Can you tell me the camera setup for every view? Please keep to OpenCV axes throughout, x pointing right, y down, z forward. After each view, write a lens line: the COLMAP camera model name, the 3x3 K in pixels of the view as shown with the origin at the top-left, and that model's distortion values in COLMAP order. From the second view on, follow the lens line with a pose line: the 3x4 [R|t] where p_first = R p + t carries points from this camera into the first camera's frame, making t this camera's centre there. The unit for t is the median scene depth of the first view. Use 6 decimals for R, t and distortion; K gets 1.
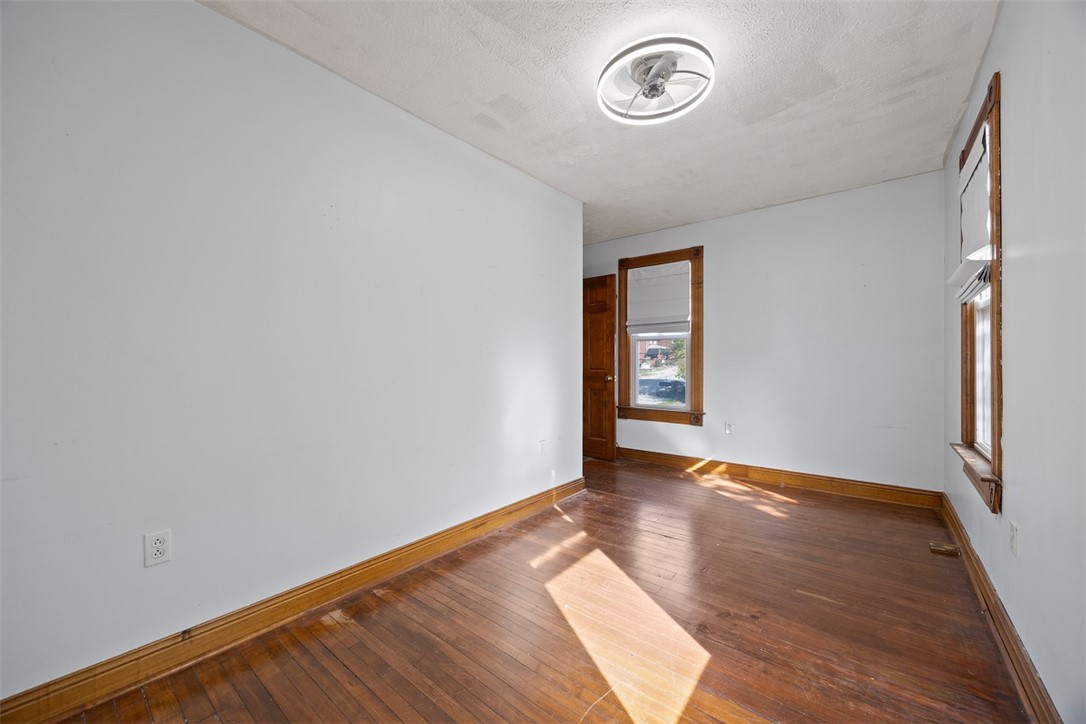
lens RADIAL K [[412.8, 0, 540.4], [0, 412.8, 367.1], [0, 0, 1]] dist [0.000416, 0.000026]
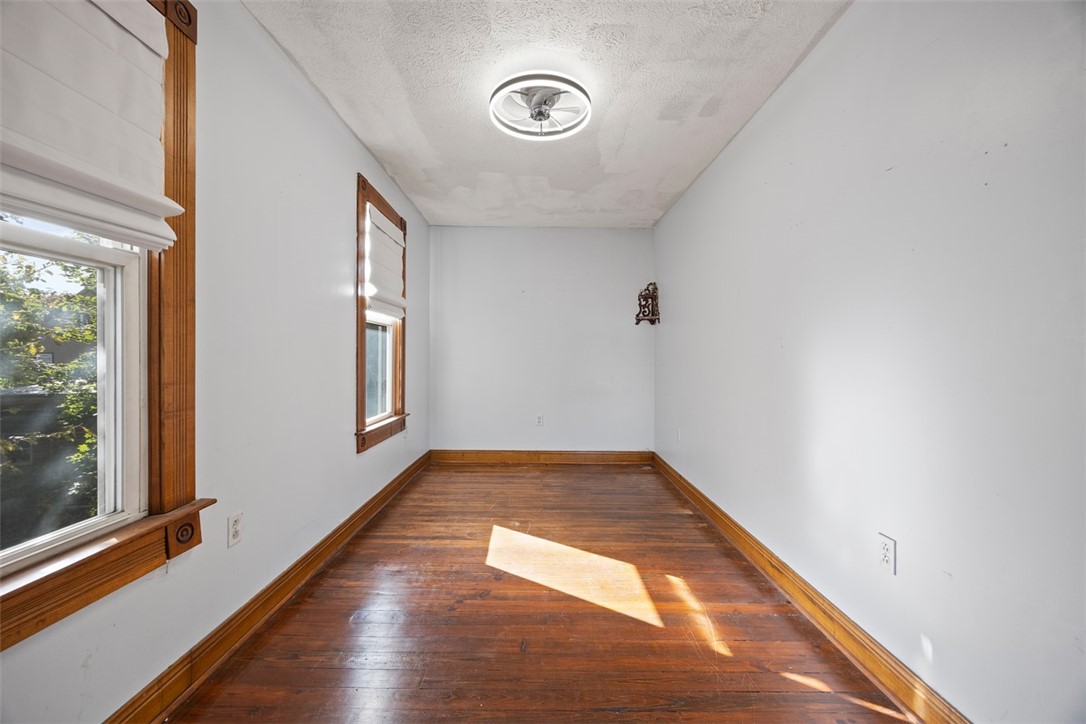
lens RADIAL K [[419.1, 0, 534.8], [0, 419.1, 361.3], [0, 0, 1]] dist [-0.001210, 0.000018]
pose [[-0.781823, 0.006576, -0.623466, 0.719889], [-0.010717, 0.999655, 0.023982, -0.023479], [0.623409, 0.025432, -0.781482, 1.355798]]
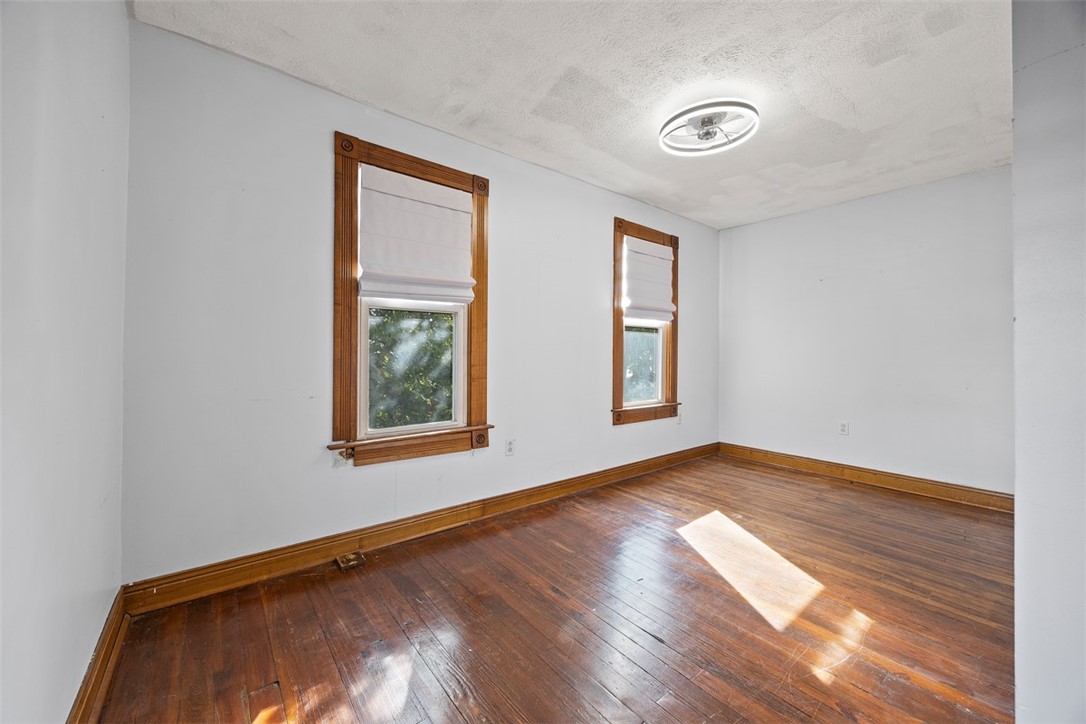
lens RADIAL K [[414.2, 0, 533.2], [0, 414.2, 354.1], [0, 0, 1]] dist [-0.000360, 0.000048]
pose [[-0.973410, -0.002306, 0.229057, 0.361134], [0.001487, 0.999865, 0.016382, -0.024740], [-0.229064, 0.016287, -0.973275, 1.675675]]
